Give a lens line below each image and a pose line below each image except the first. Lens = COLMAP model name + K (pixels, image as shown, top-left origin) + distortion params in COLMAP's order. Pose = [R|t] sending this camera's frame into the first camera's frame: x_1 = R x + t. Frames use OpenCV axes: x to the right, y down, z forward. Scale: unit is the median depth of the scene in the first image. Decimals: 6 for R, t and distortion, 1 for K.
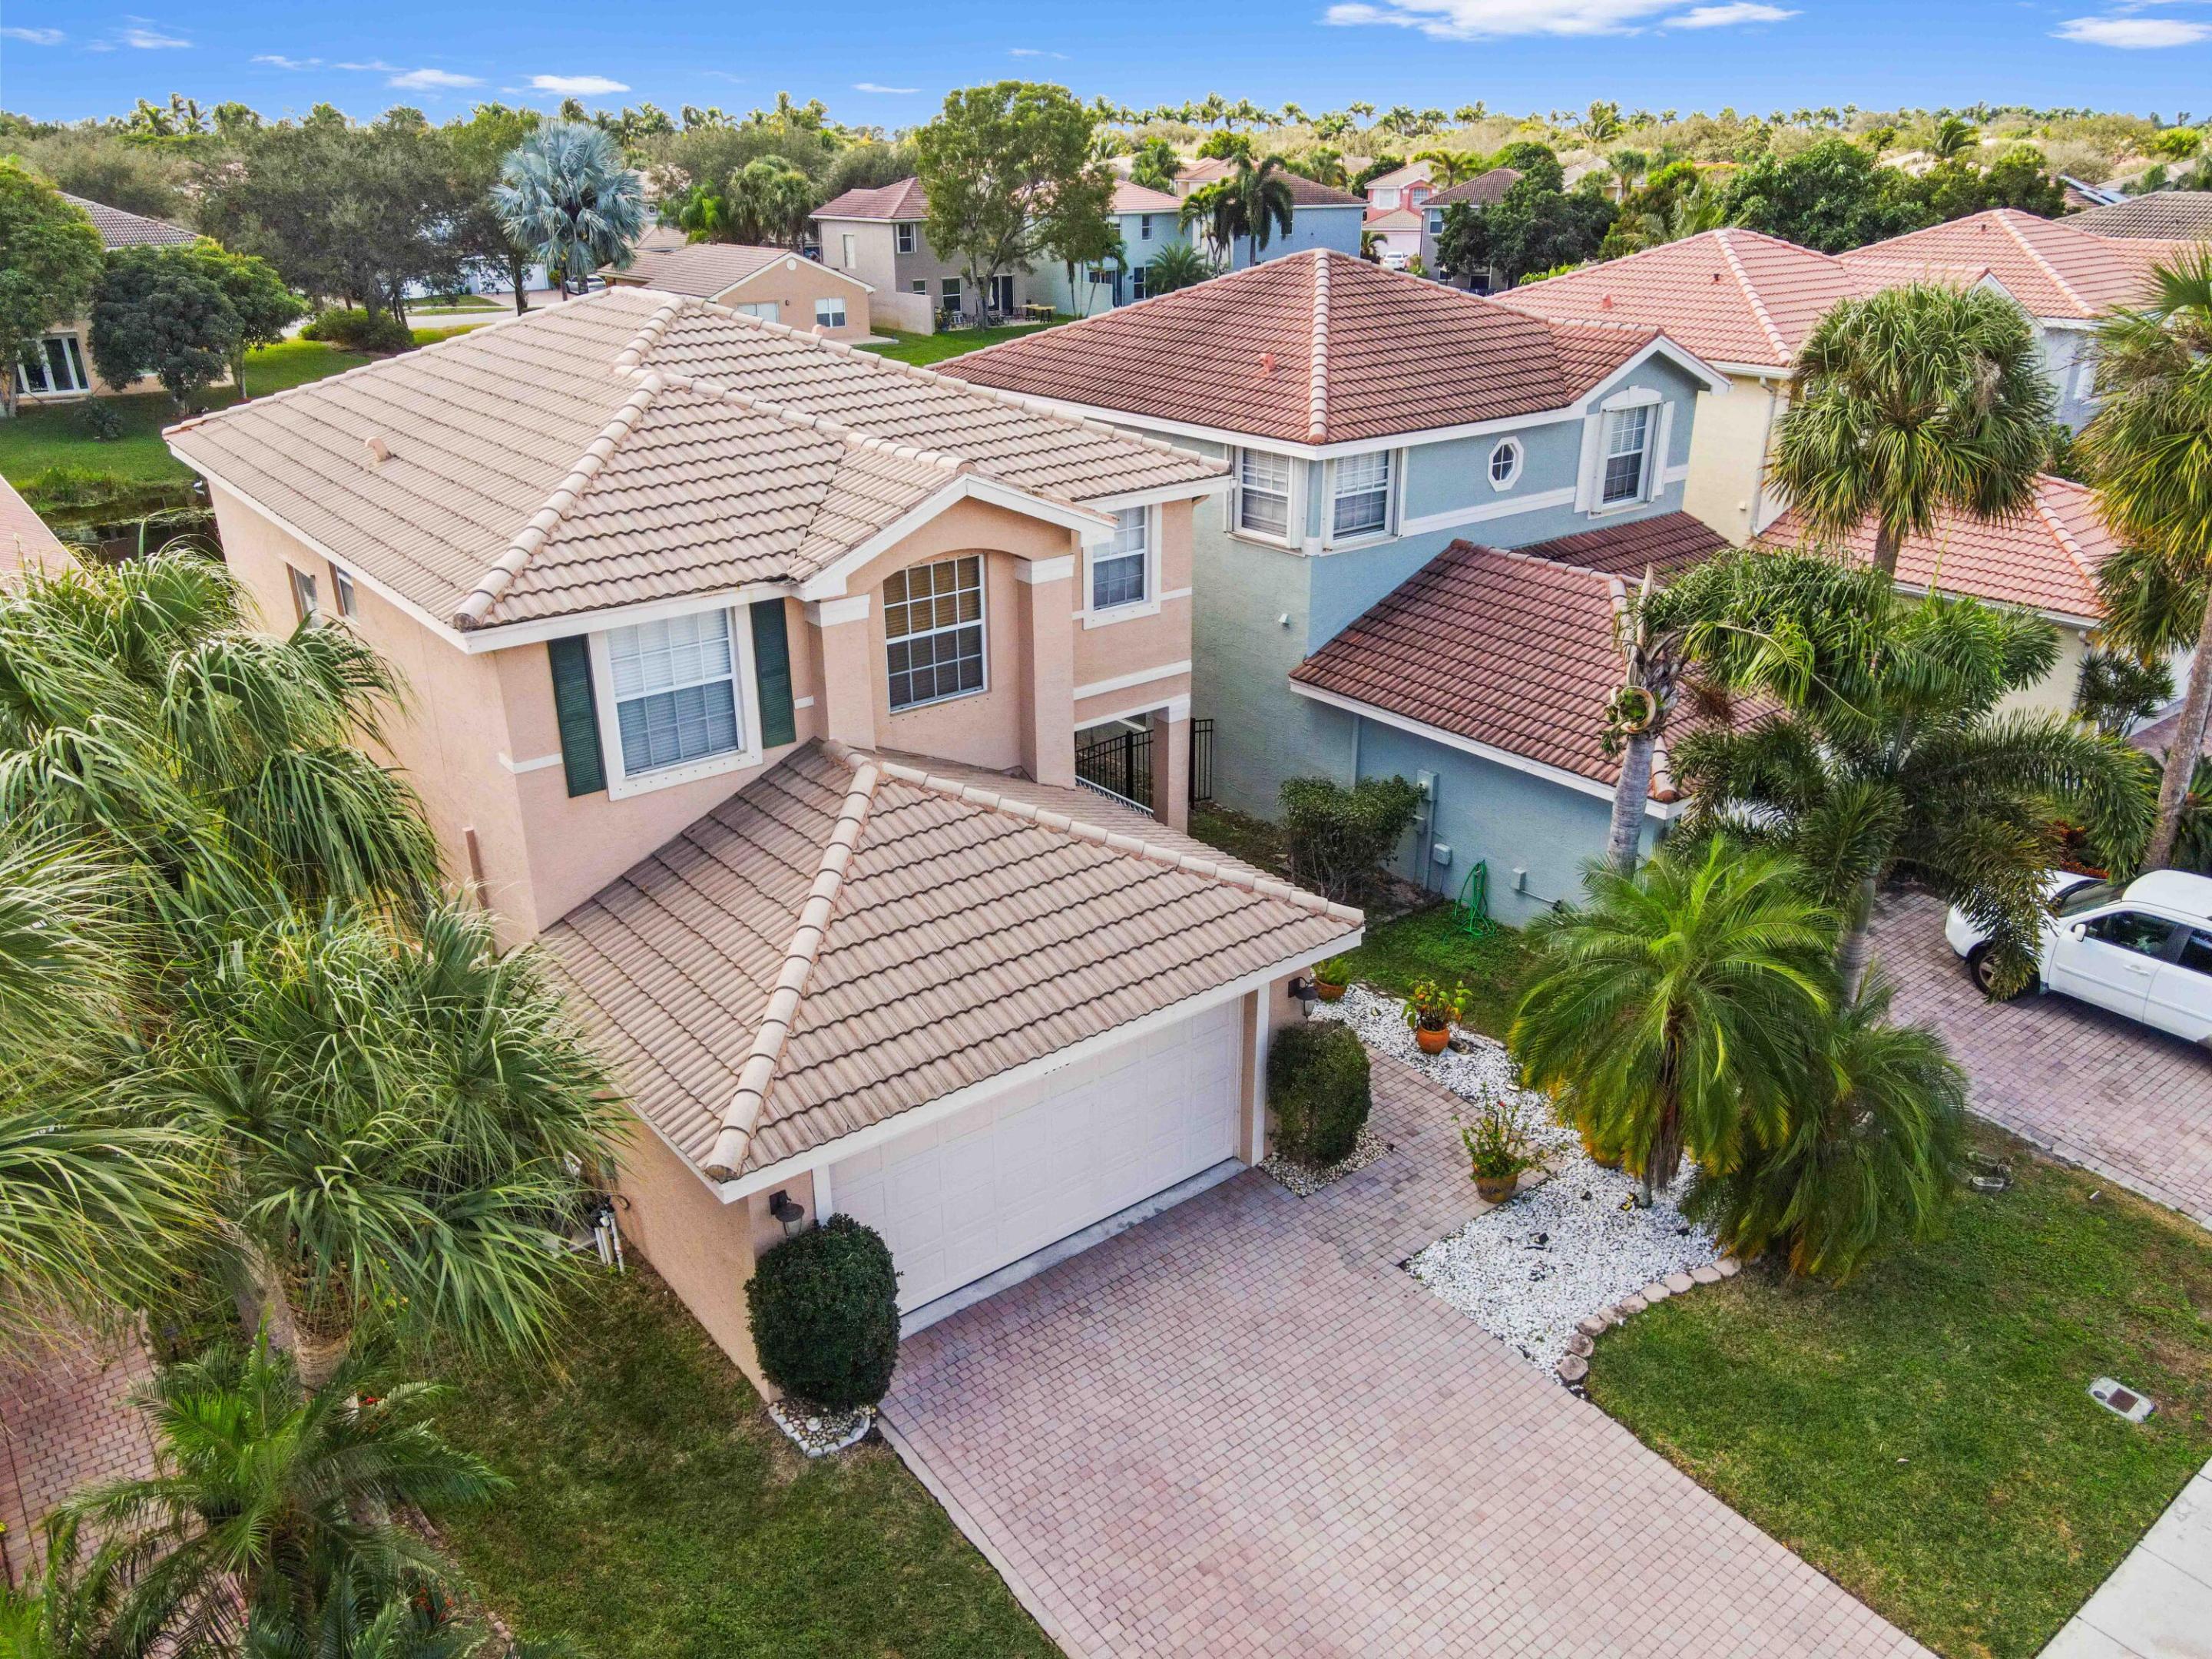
lens RADIAL K [[1600.5, 0, 1066.1], [0, 1600.5, 836.1], [0, 0, 1]] dist [0.032743, -0.027317]
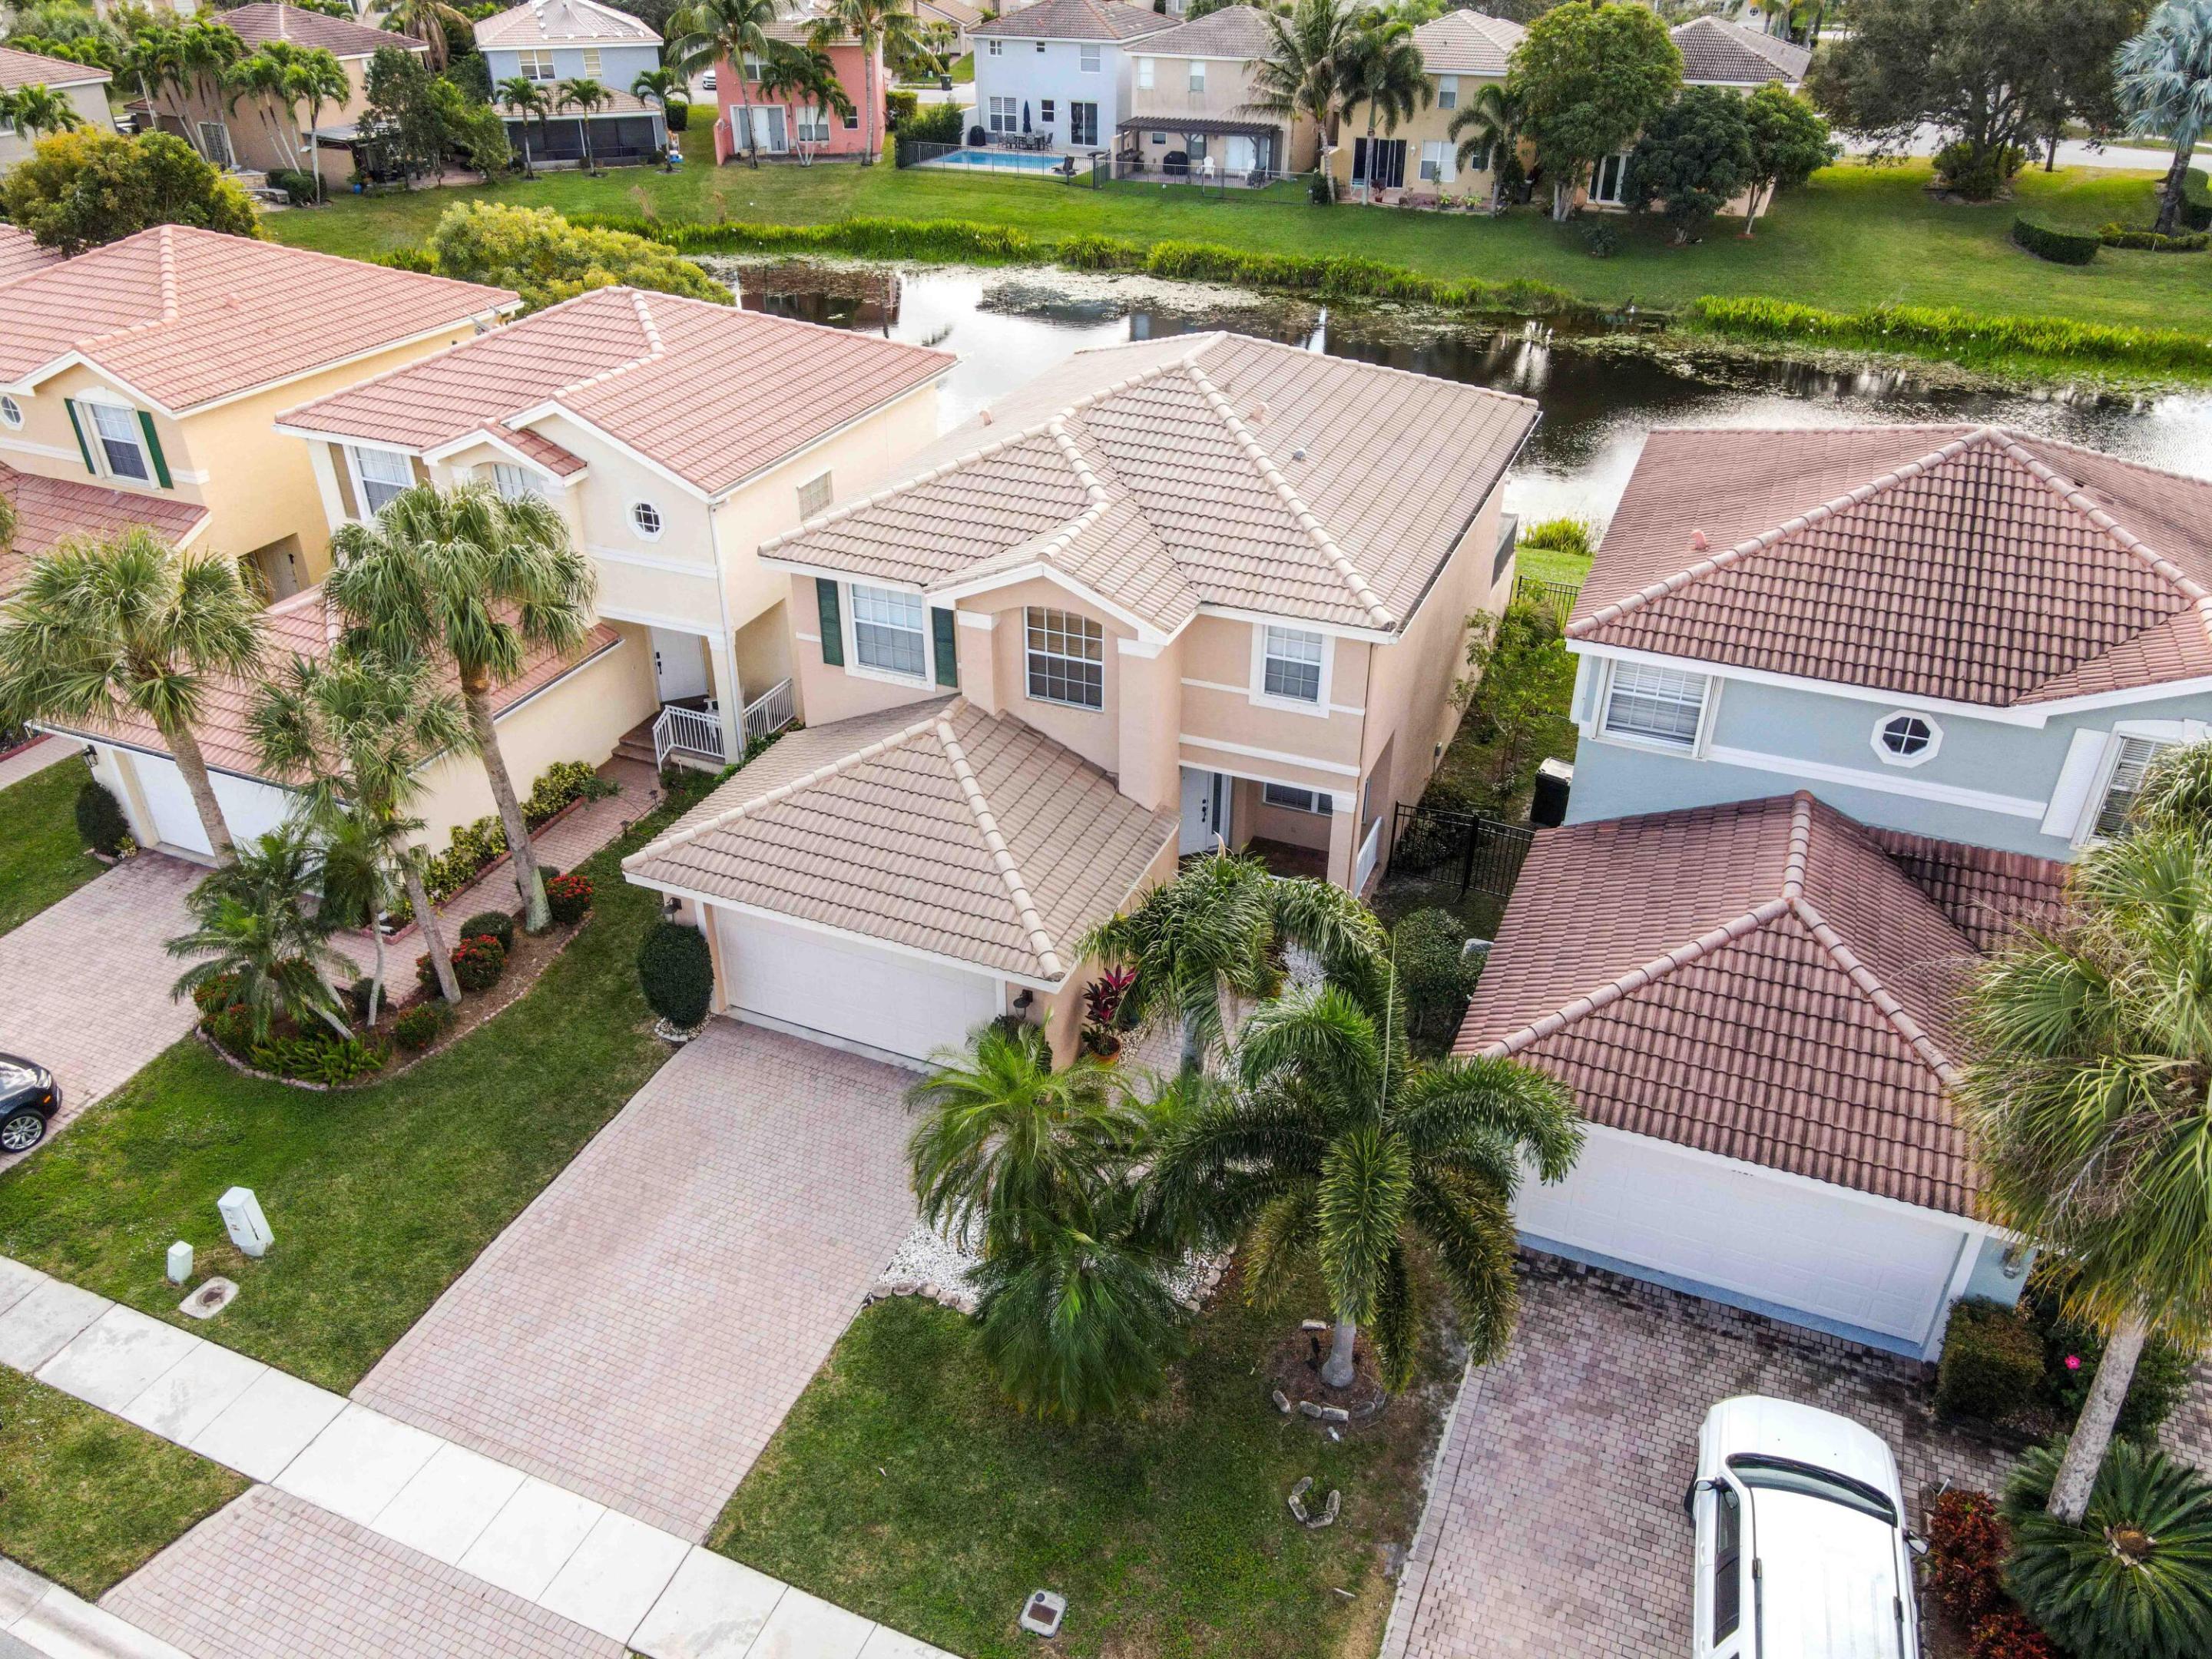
lens RADIAL K [[1600.5, 0, 1108.2], [0, 1600.5, 832.1], [0, 0, 1]] dist [0.032743, -0.027317]
pose [[0.495678, 0.461789, -0.735564, 1.075693], [-0.346274, 0.881783, 0.320241, -0.471745], [0.796491, 0.095971, 0.596985, 0.221258]]
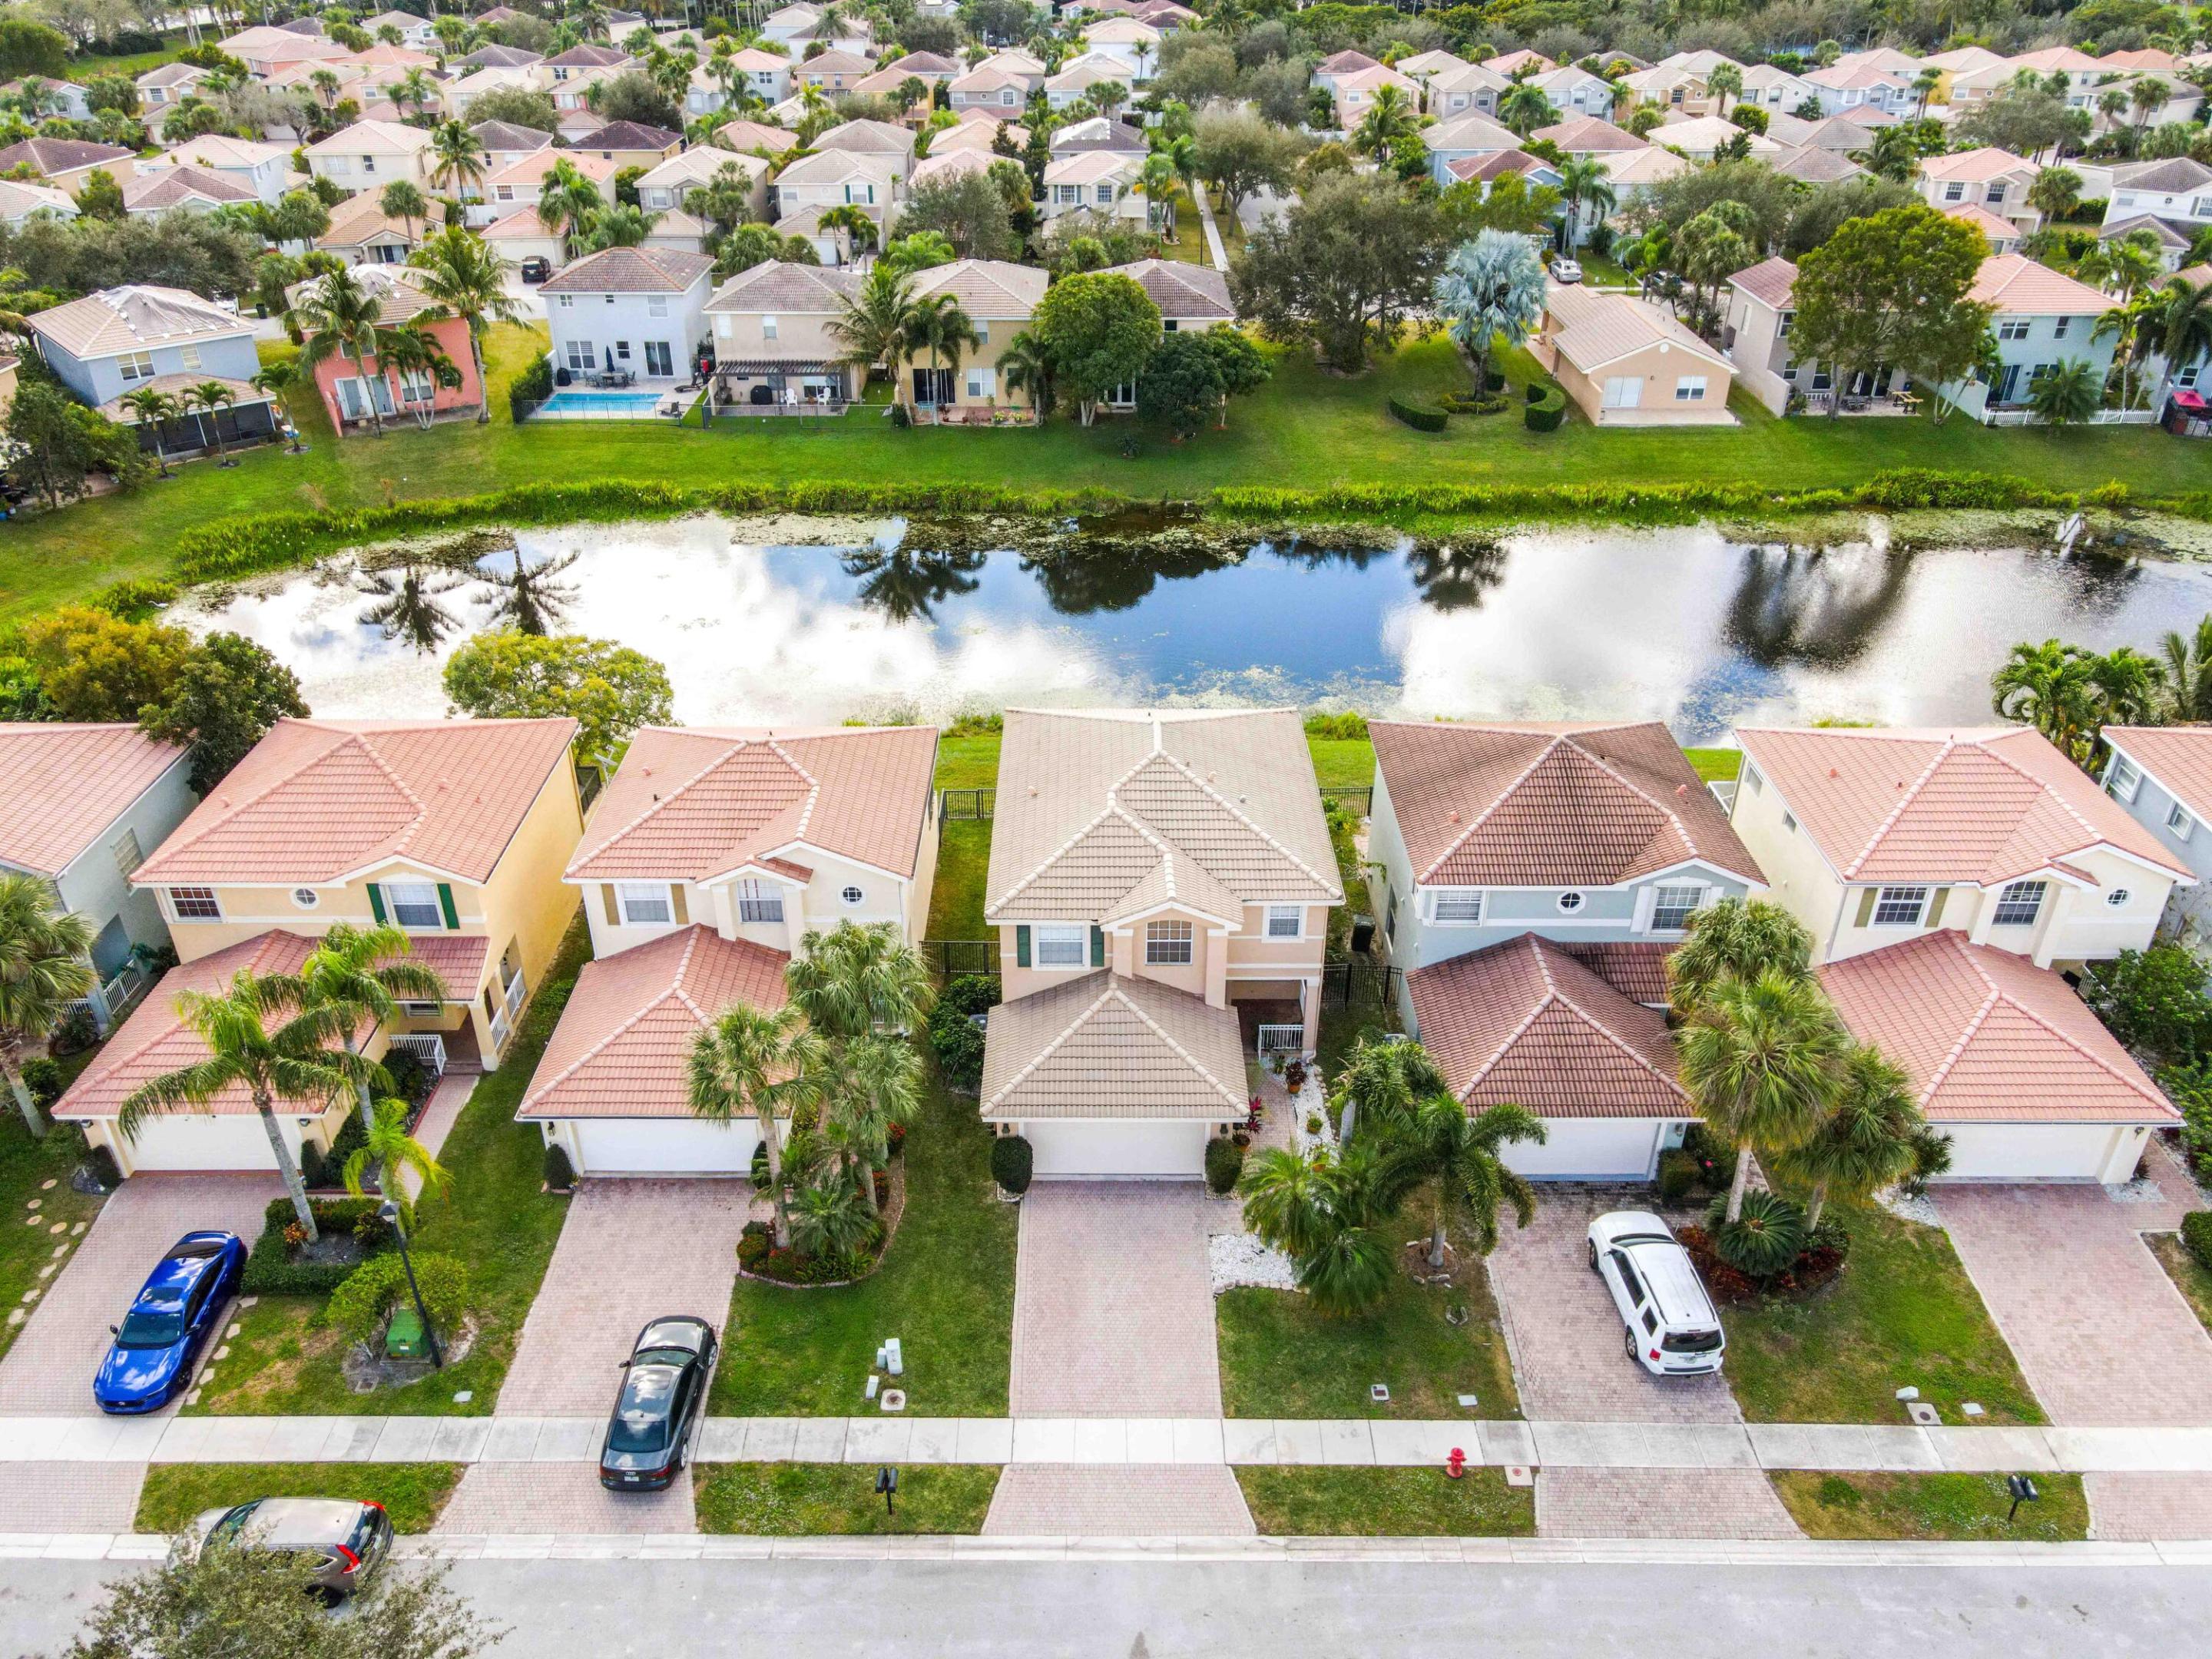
lens RADIAL K [[1600.5, 0, 1094.7], [0, 1600.5, 828.0], [0, 0, 1]] dist [0.032743, -0.027317]
pose [[0.794916, 0.323914, -0.513019, 1.133503], [-0.247342, 0.945117, 0.213484, -0.854575], [0.554013, -0.042811, 0.831406, -1.255576]]
